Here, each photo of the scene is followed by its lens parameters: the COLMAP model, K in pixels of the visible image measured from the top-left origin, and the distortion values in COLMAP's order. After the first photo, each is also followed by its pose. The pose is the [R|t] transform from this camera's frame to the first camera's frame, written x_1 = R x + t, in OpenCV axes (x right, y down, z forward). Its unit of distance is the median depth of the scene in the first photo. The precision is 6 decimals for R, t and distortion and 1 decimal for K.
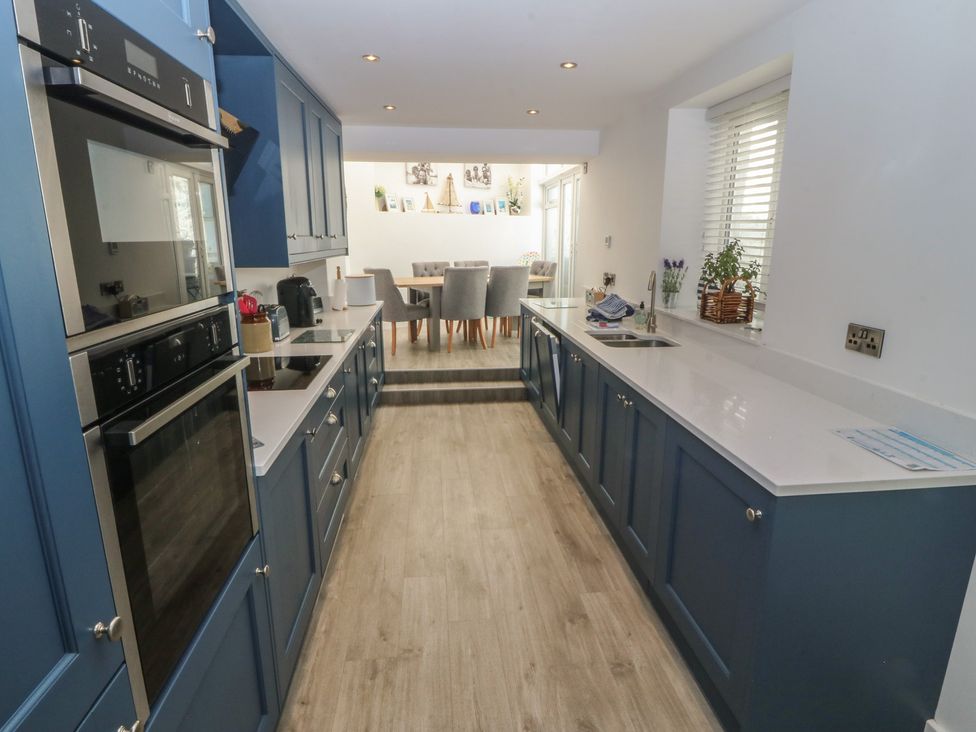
lens RADIAL K [[534.9, 0, 485.6], [0, 534.9, 375.3], [0, 0, 1]] dist [-0.004743, -0.007200]
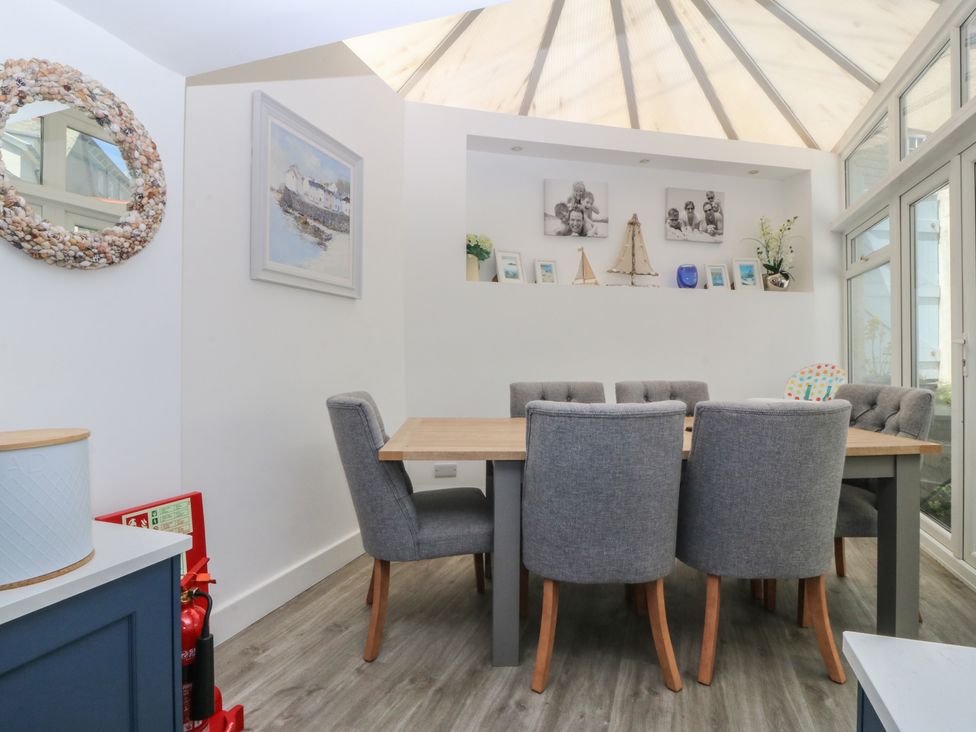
lens RADIAL K [[534.9, 0, 485.7], [0, 534.9, 357.2], [0, 0, 1]] dist [-0.004743, -0.007200]
pose [[0.906264, 0.000628, -0.422711, 0.021235], [-0.105329, 0.968793, -0.224379, -0.109305], [0.409379, 0.247870, 0.878049, 0.504730]]
